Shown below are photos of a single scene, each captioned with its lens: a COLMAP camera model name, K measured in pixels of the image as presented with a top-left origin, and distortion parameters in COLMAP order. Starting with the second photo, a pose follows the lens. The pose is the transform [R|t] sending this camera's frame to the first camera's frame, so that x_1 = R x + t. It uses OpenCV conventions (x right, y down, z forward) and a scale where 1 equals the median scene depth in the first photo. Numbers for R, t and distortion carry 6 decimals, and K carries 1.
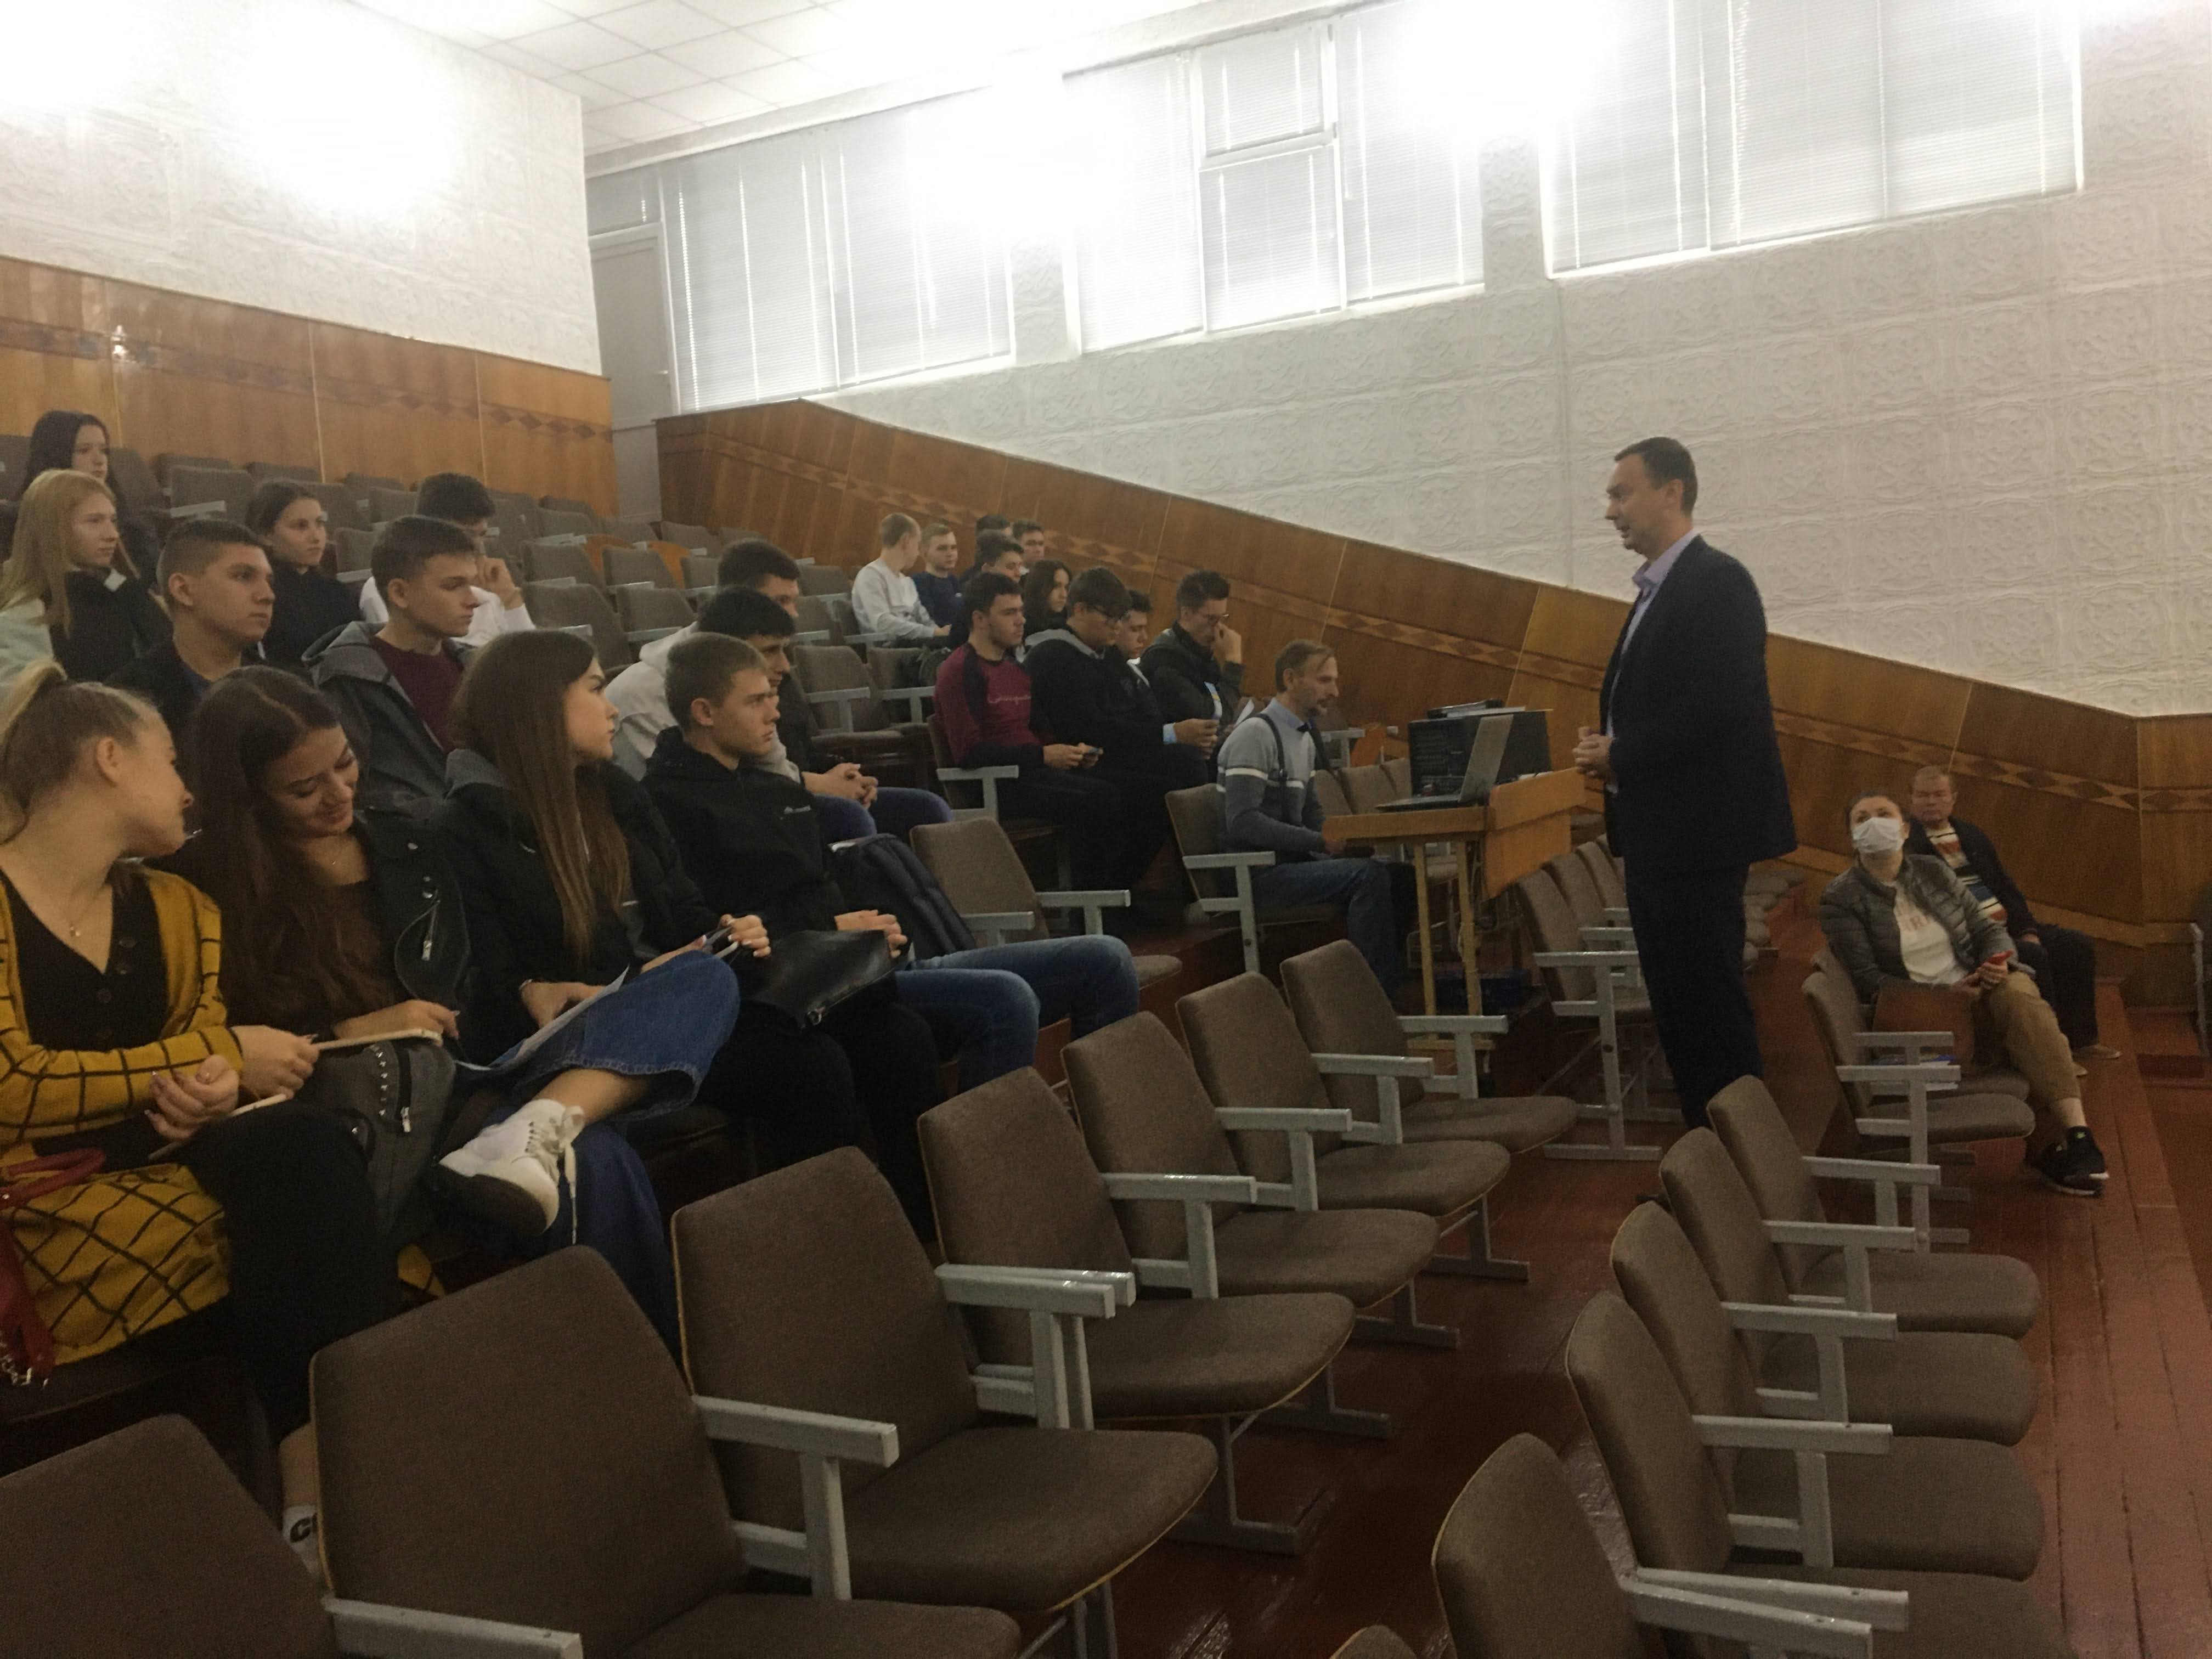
lens RADIAL K [[1851.4, 0, 1106.0], [0, 1851.4, 829.5], [0, 0, 1]] dist [0.085272, -0.072111]
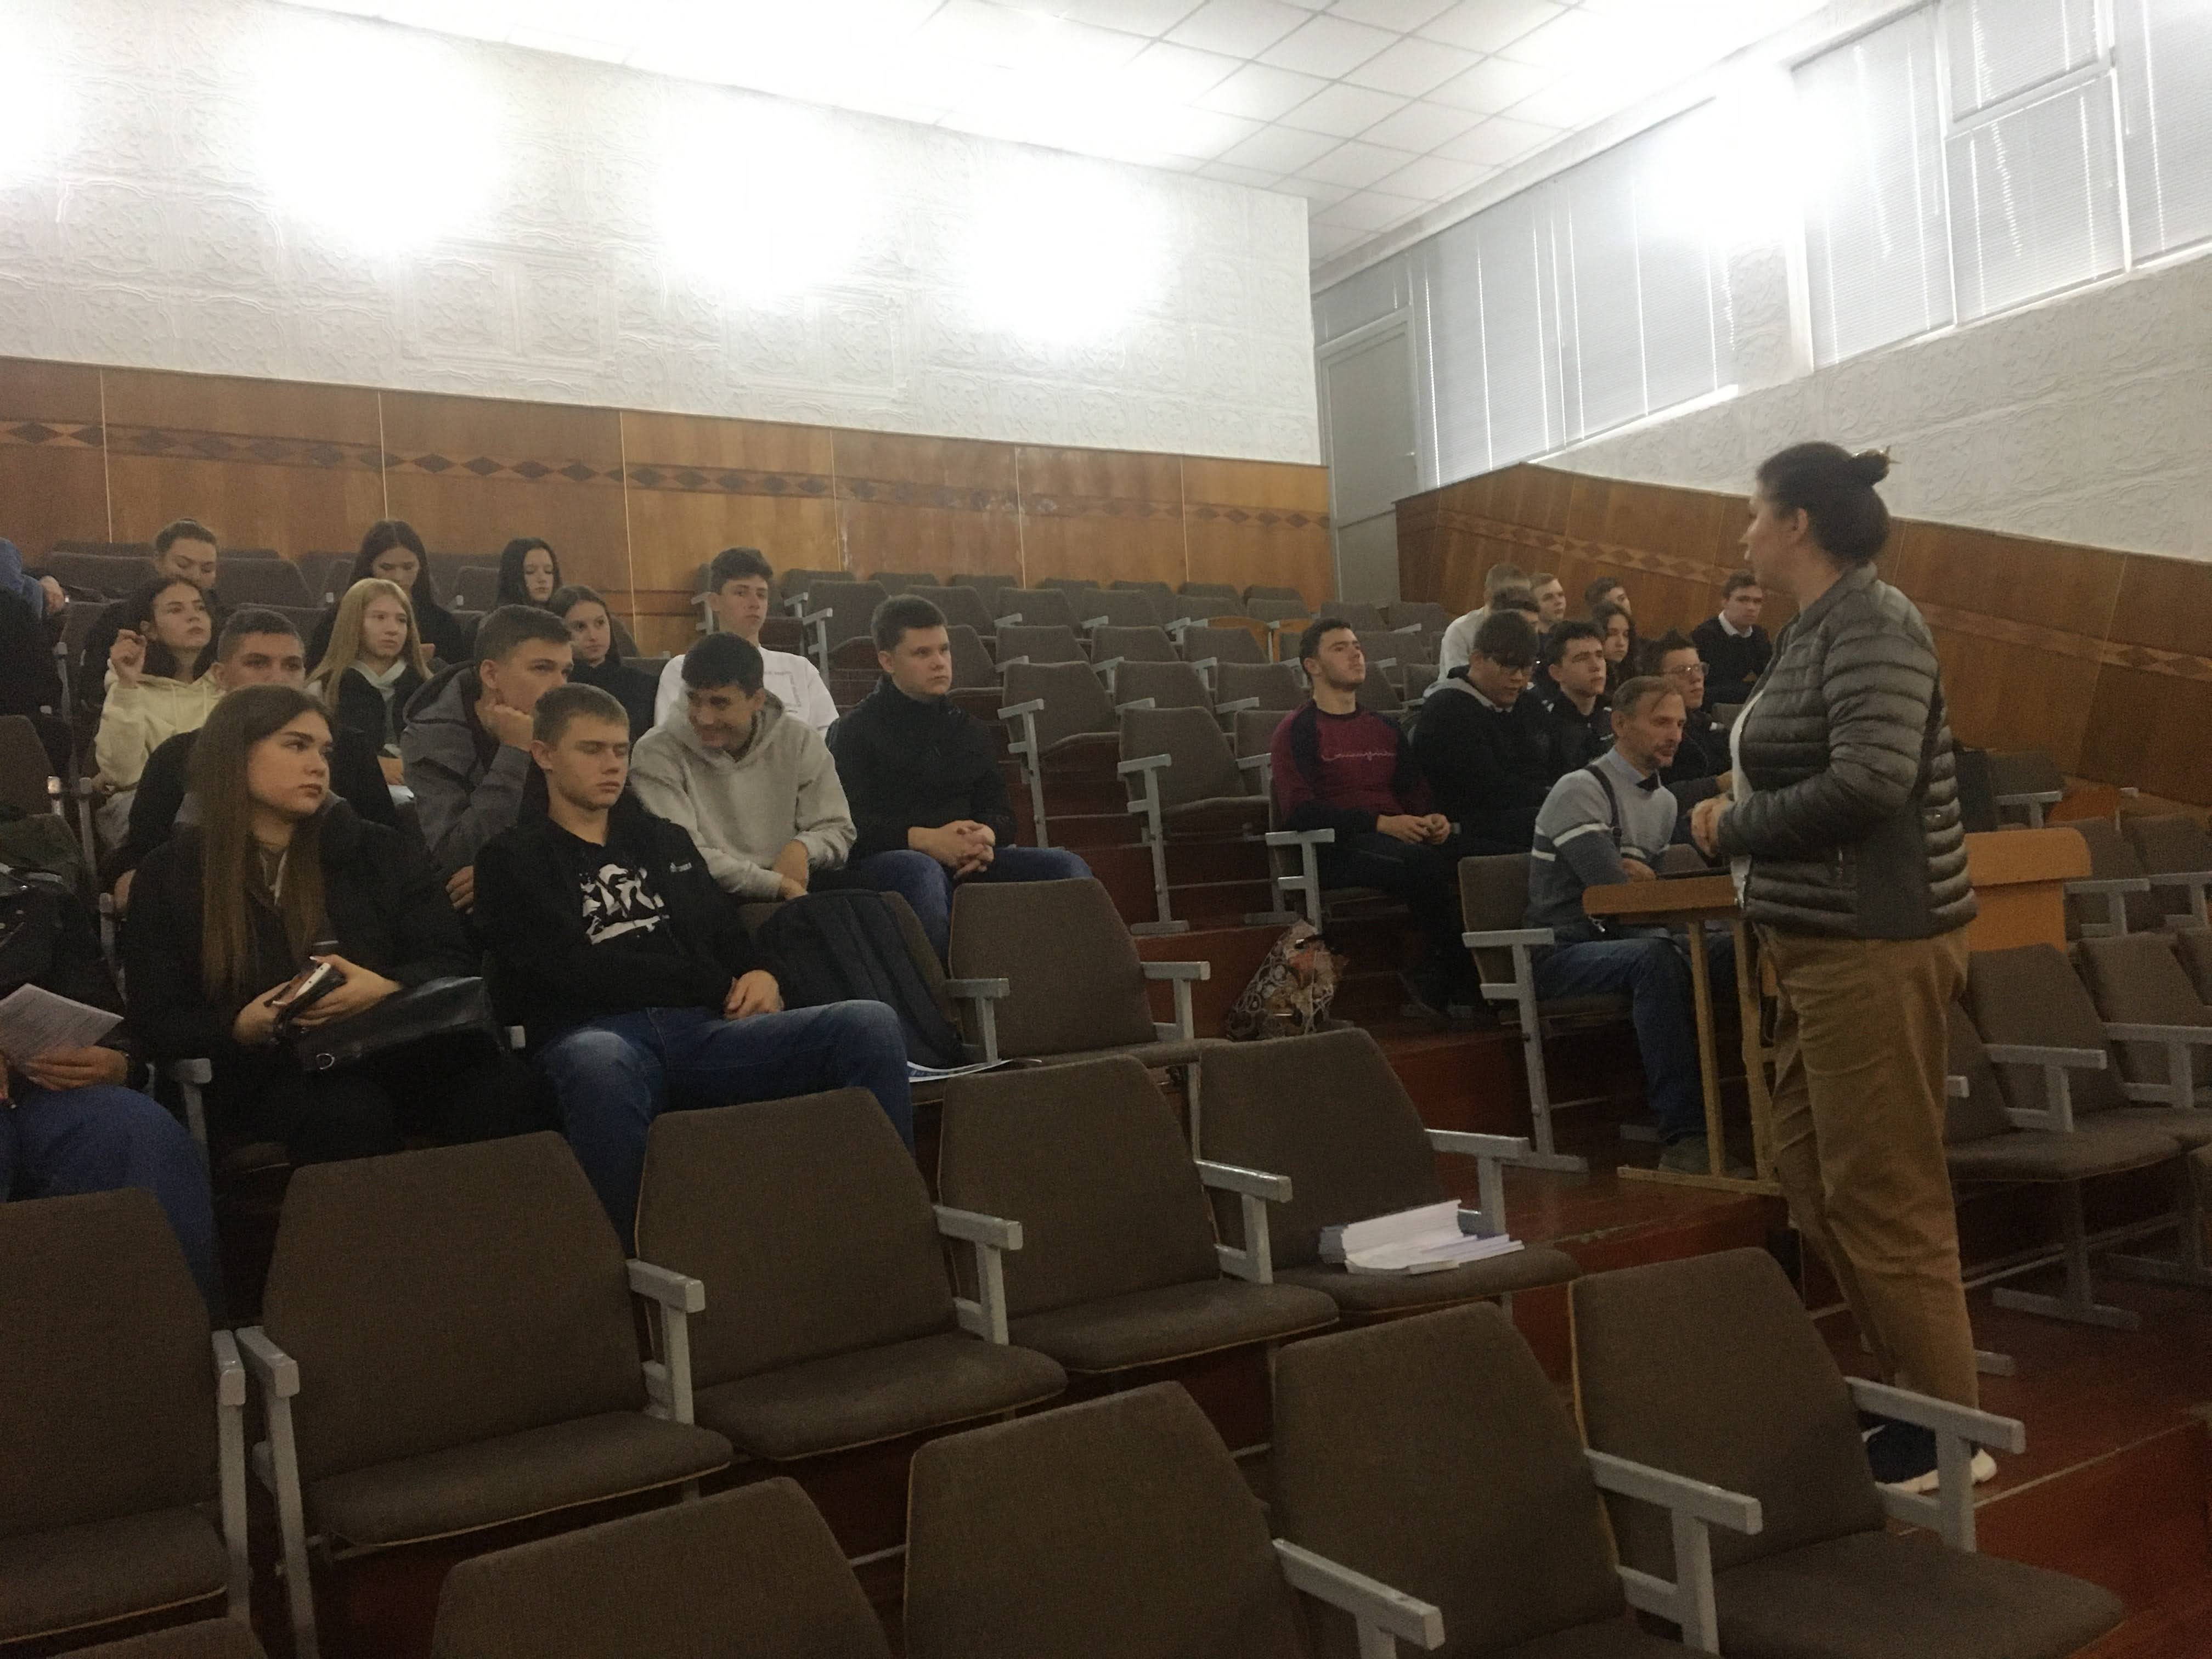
lens RADIAL K [[1825.3, 0, 1106.0], [0, 1825.3, 829.5], [0, 0, 1]] dist [0.186021, -0.245856]
pose [[0.855594, -0.004945, -0.517624, 0.170218], [-0.019557, 0.998932, -0.041871, 0.002904], [0.517278, 0.045948, 0.854583, 0.091918]]
